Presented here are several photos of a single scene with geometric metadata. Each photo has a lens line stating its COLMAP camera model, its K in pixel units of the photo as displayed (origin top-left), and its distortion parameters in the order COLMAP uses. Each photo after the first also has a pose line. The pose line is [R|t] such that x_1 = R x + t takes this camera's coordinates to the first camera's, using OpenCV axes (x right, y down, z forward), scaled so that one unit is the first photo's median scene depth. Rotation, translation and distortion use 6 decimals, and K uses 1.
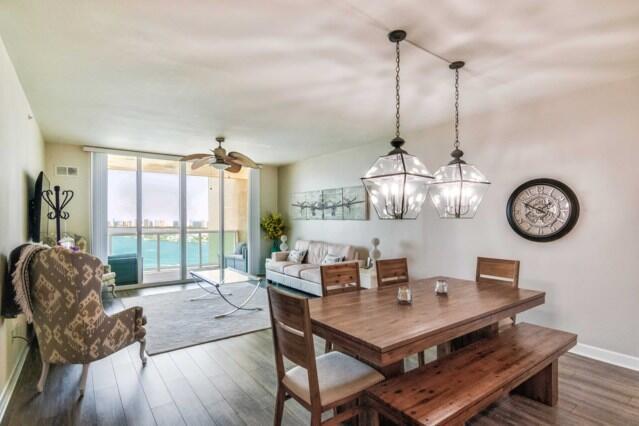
lens RADIAL K [[326.2, 0, 315.9], [0, 326.2, 219.1], [0, 0, 1]] dist [-0.008636, 0.003295]
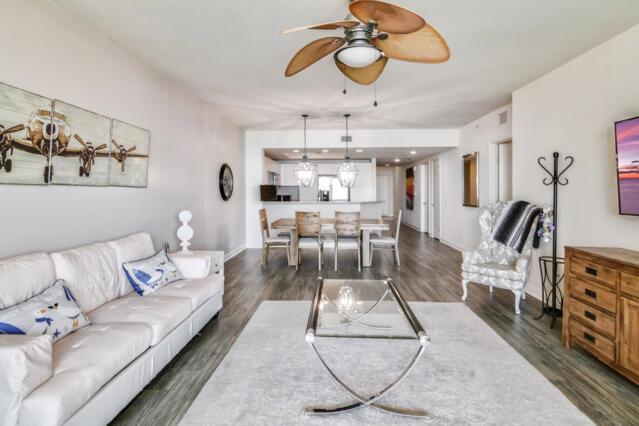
lens RADIAL K [[327.6, 0, 320.0], [0, 327.6, 191.9], [0, 0, 1]] dist [-0.008938, 0.002017]
pose [[-0.781130, -0.004273, 0.624354, -0.752611], [-0.000149, 0.999978, 0.006658, 0.011913], [-0.624369, 0.005108, -0.781113, 1.994380]]
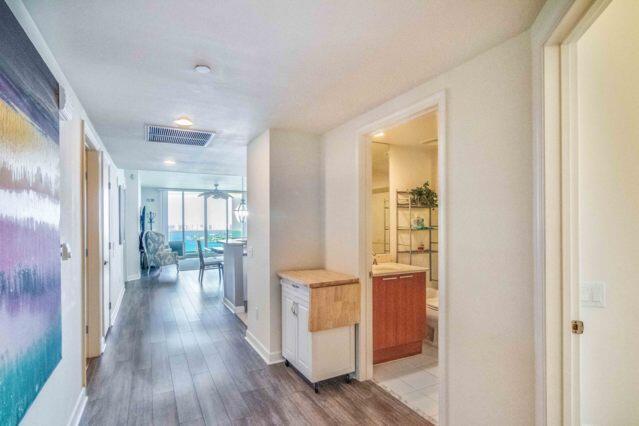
lens RADIAL K [[326.2, 0, 315.3], [0, 326.2, 215.3], [0, 0, 1]] dist [-0.008636, 0.003295]
pose [[0.987575, -0.013462, -0.156572, 0.992356], [0.010426, 0.999742, -0.020194, 0.003234], [0.156804, 0.018311, 0.987460, -1.467444]]
